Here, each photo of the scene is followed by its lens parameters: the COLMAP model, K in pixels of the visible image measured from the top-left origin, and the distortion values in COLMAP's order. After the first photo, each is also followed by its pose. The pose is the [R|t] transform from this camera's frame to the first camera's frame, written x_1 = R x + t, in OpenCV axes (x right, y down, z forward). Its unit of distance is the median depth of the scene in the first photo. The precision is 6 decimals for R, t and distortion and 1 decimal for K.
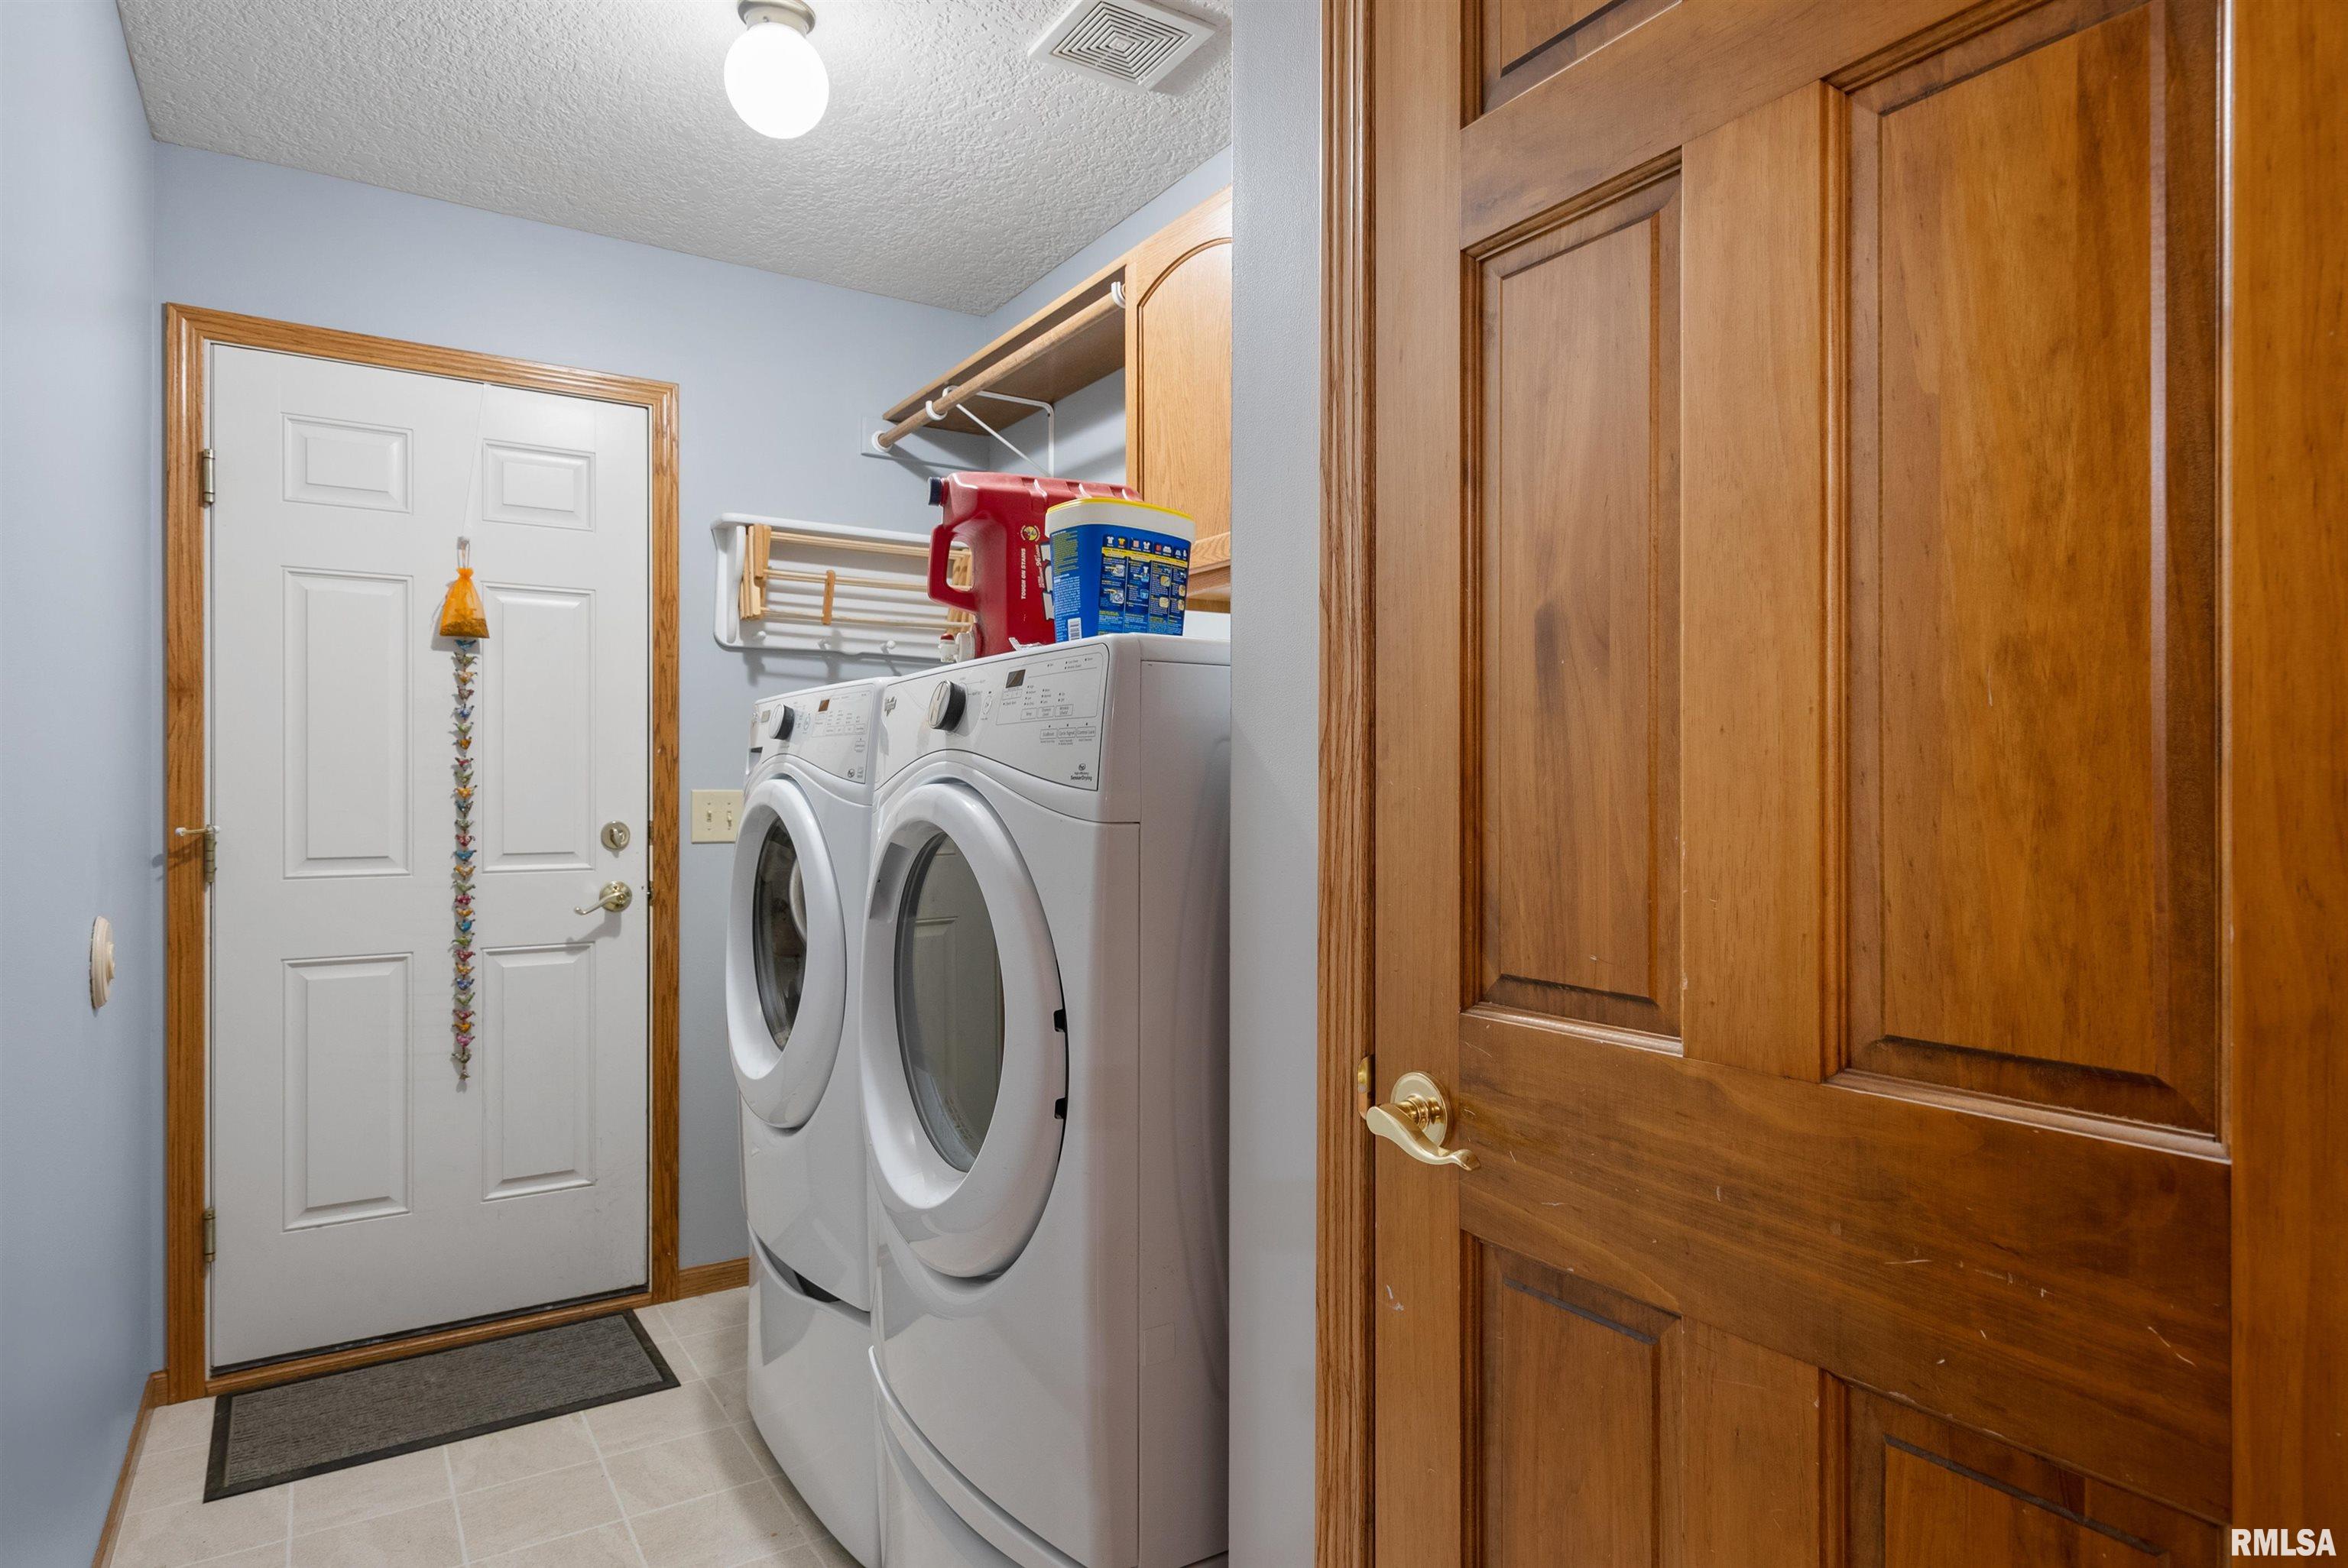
lens RADIAL K [[1328.5, 0, 1170.8], [0, 1328.5, 793.9], [0, 0, 1]] dist [-0.003380, -0.000243]
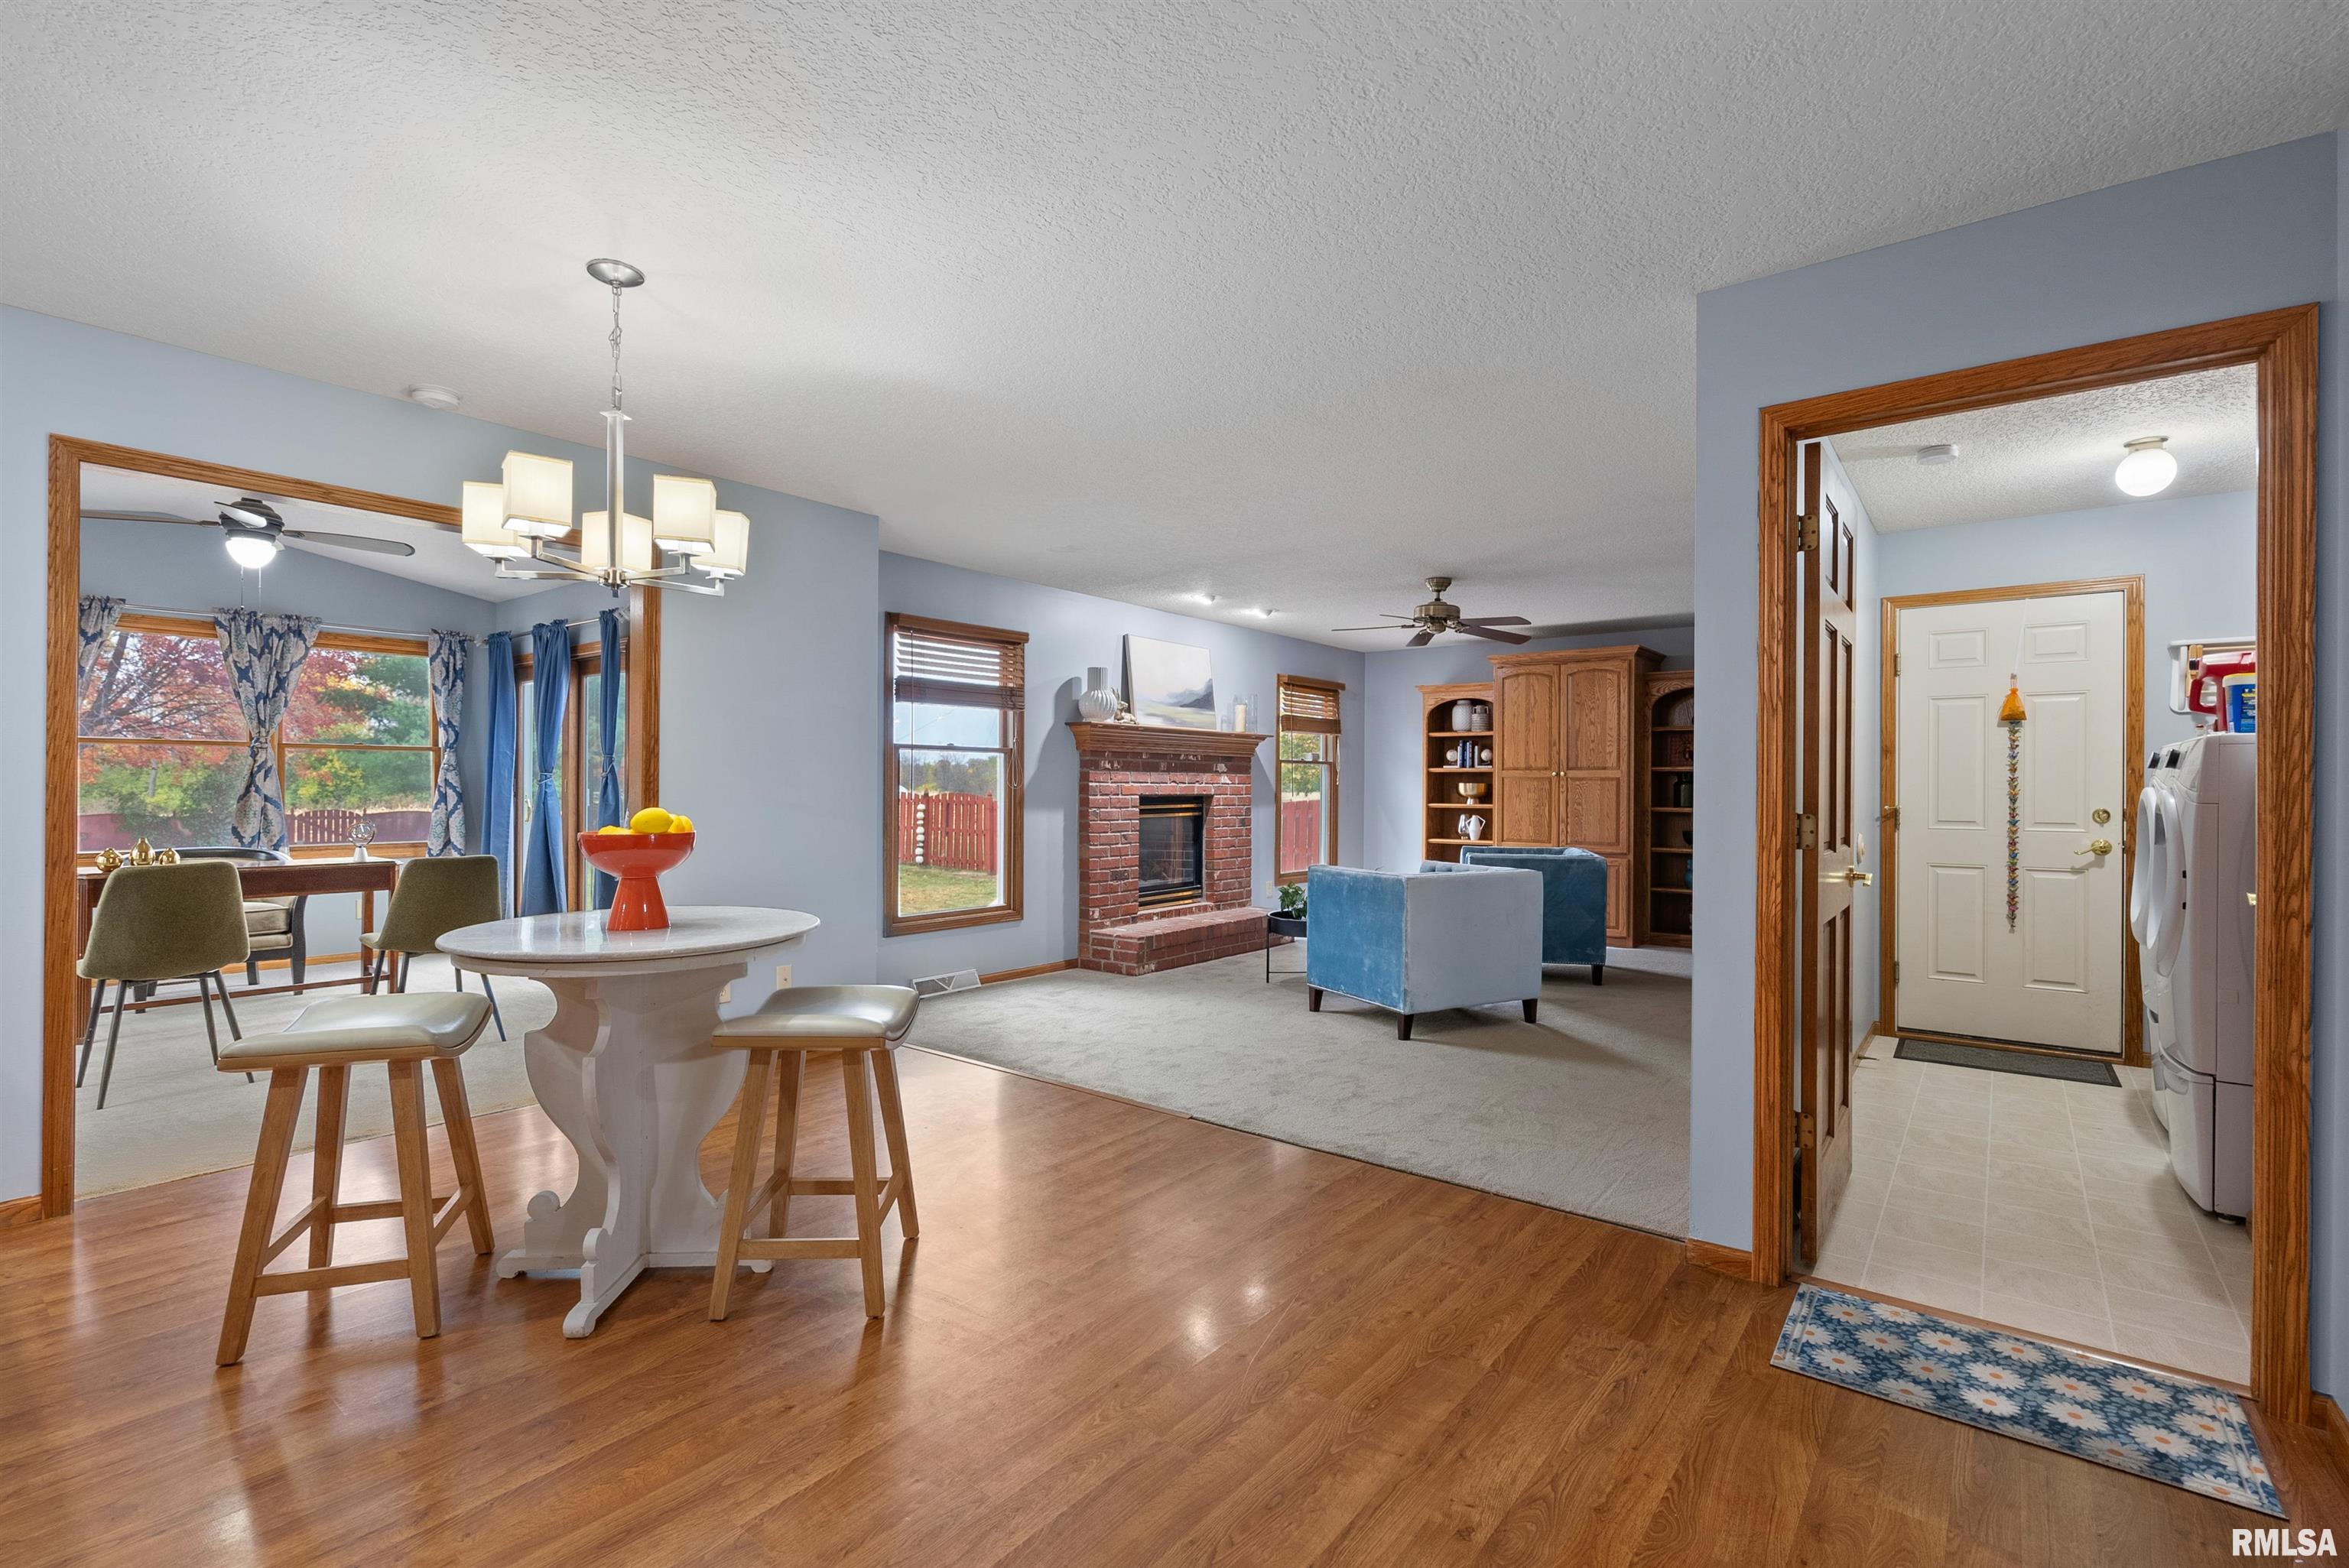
lens RADIAL K [[1063.7, 0, 1187.6], [0, 1063.7, 776.2], [0, 0, 1]] dist [-0.022296, 0.013910]
pose [[0.331078, -0.008677, -0.943564, 0.630285], [-0.010345, 0.999864, -0.012825, 0.007406], [0.943547, 0.014007, 0.330943, -0.817211]]
